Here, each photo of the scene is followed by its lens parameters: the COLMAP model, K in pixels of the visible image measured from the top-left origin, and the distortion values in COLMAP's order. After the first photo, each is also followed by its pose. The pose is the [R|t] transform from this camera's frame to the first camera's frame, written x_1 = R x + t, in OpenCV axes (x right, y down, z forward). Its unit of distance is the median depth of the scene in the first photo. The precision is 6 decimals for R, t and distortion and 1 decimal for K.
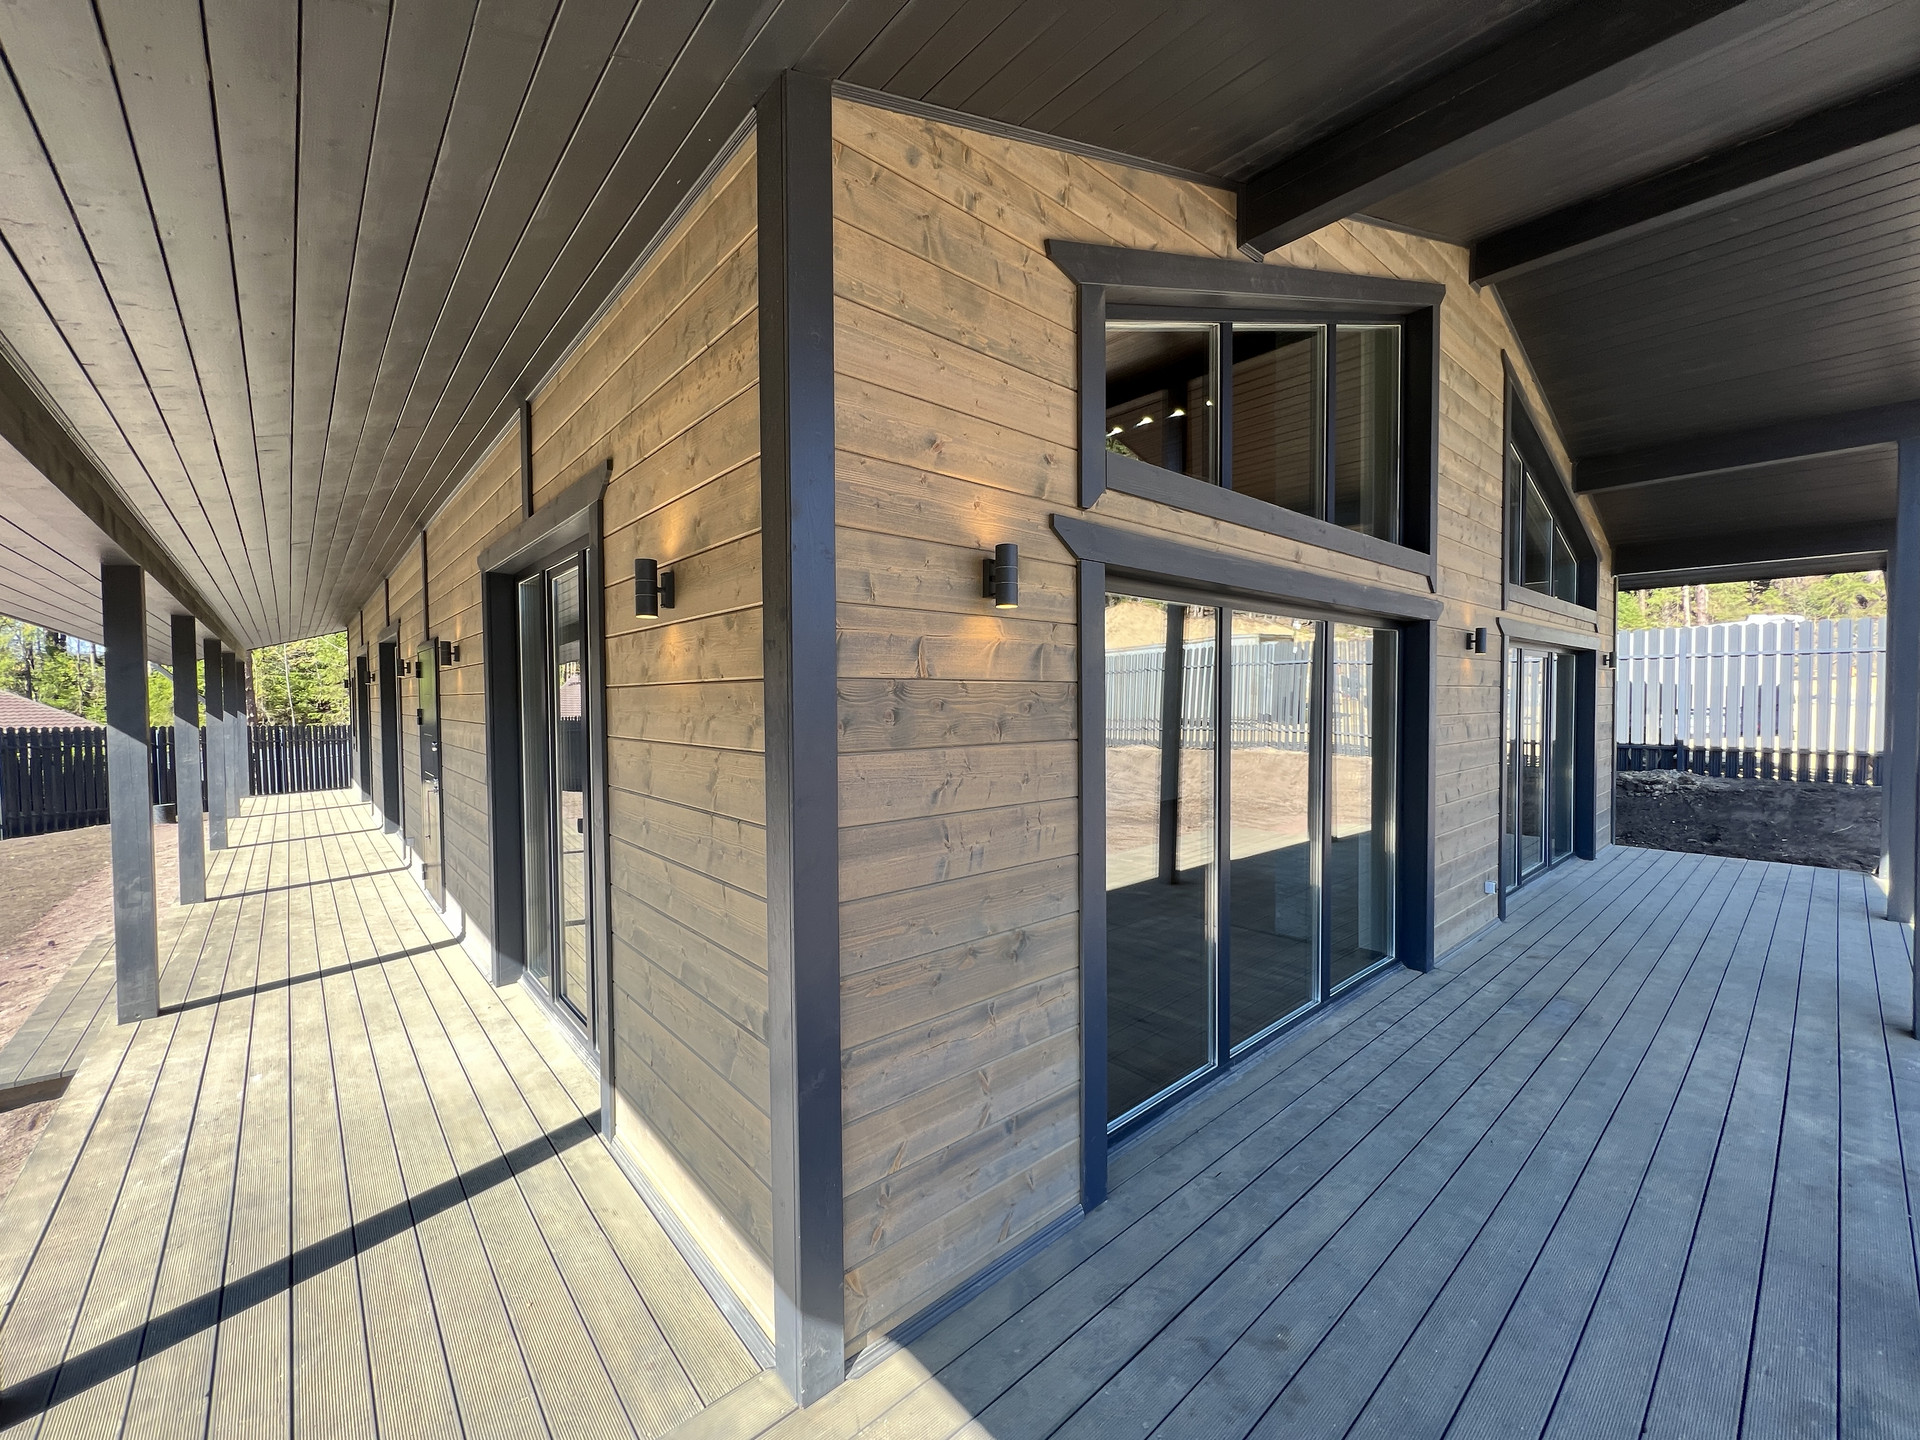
lens RADIAL K [[767.1, 0, 960.0], [0, 767.1, 720.0], [0, 0, 1]] dist [0.000587, 0.000082]
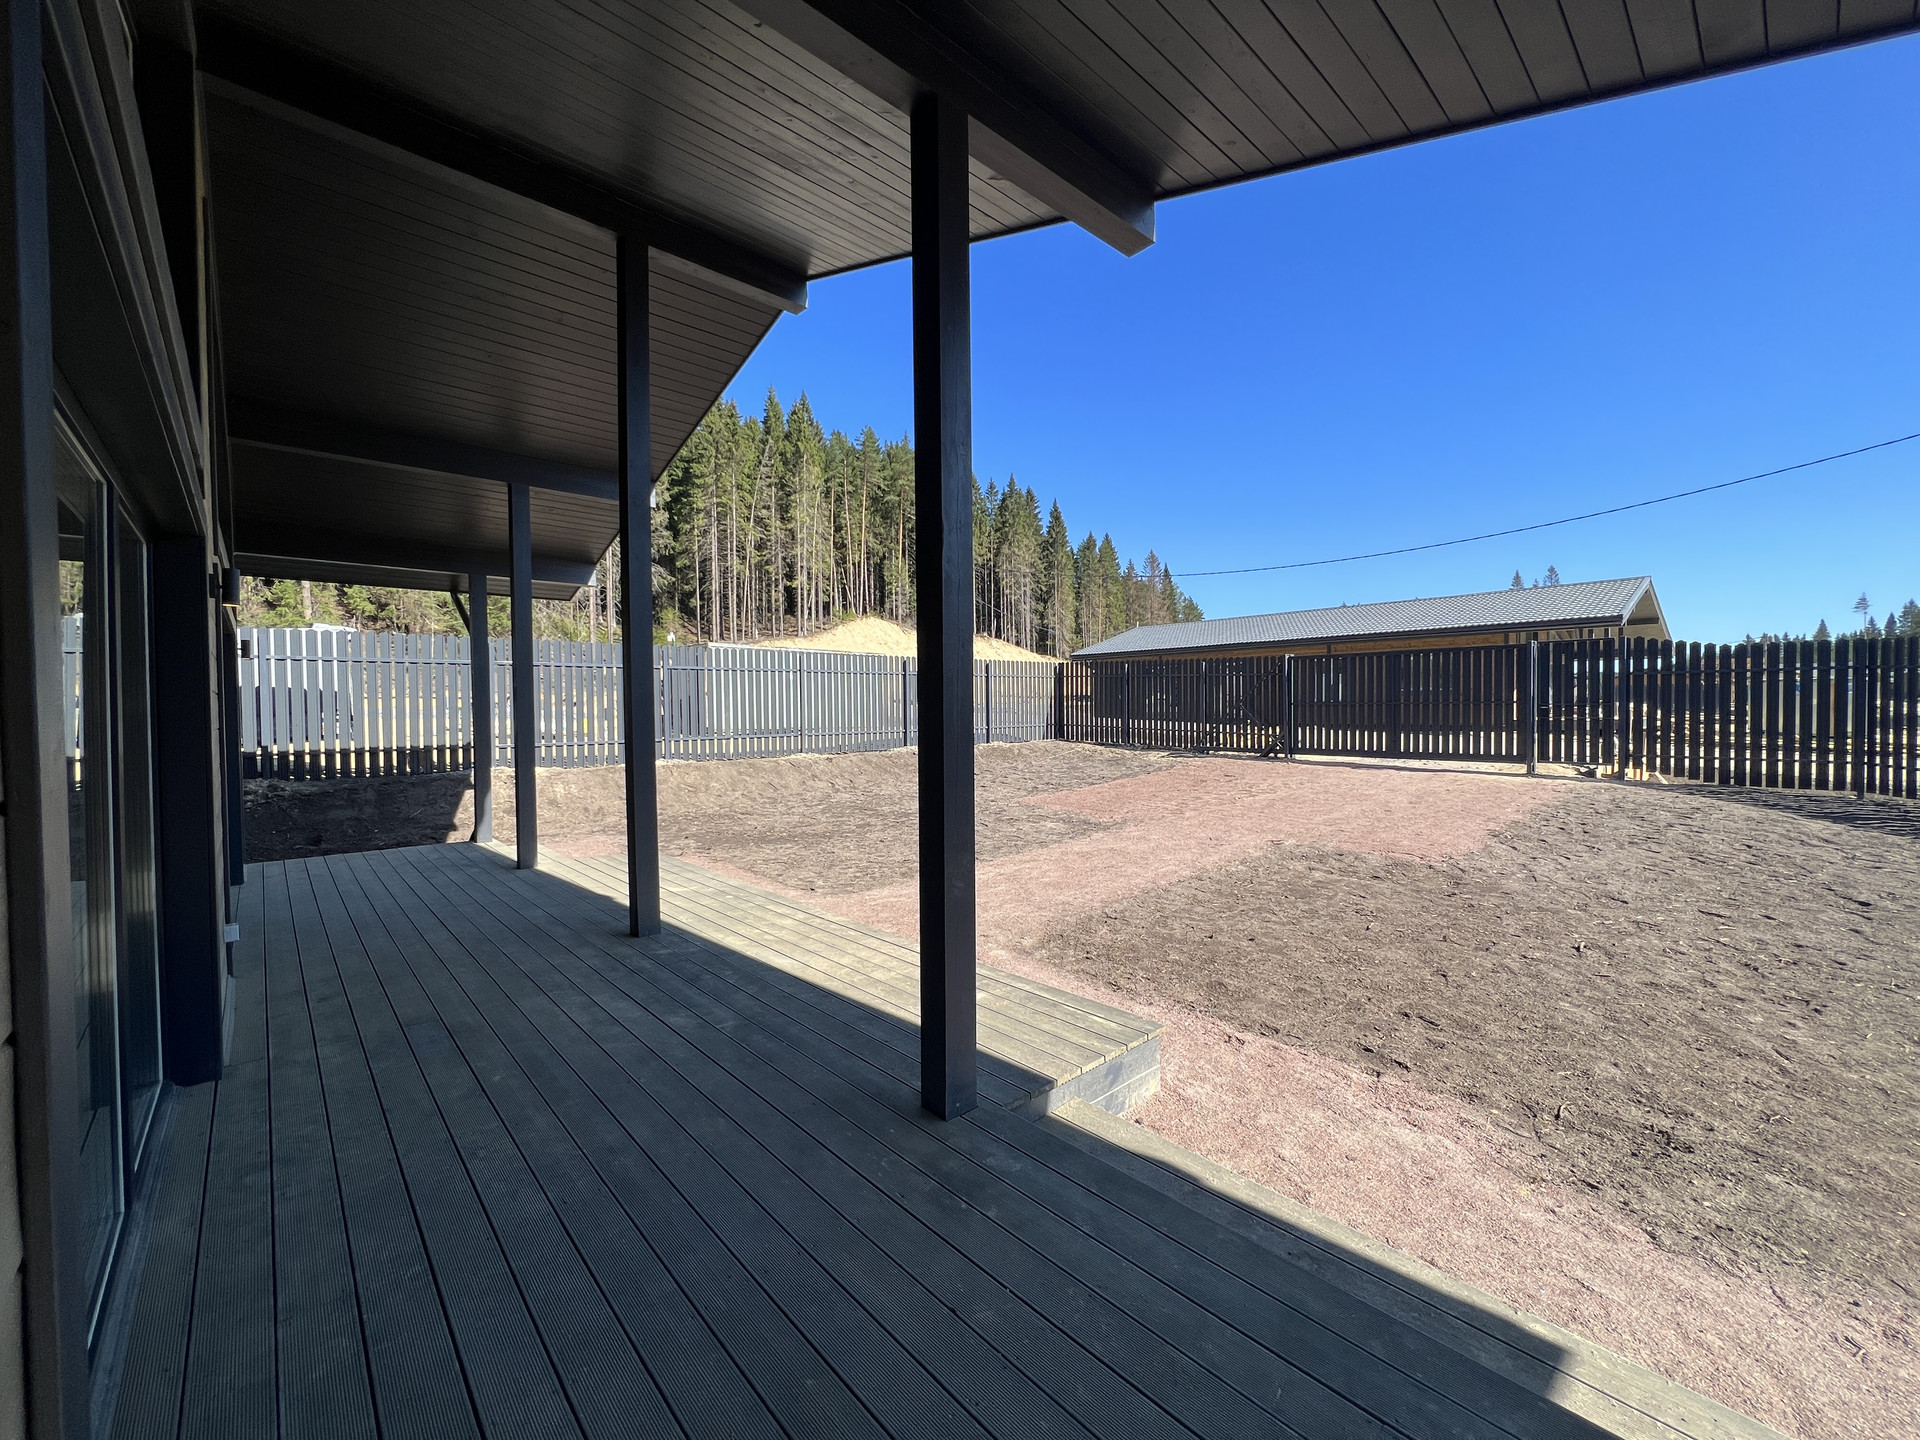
lens RADIAL K [[767.1, 0, 960.0], [0, 767.1, 720.0], [0, 0, 1]] dist [0.000587, 0.000082]
pose [[-0.020452, -0.009997, 0.999741, -0.057278], [0.040779, 0.999110, 0.010825, 0.045133], [-0.998959, 0.040990, -0.020026, 0.388616]]
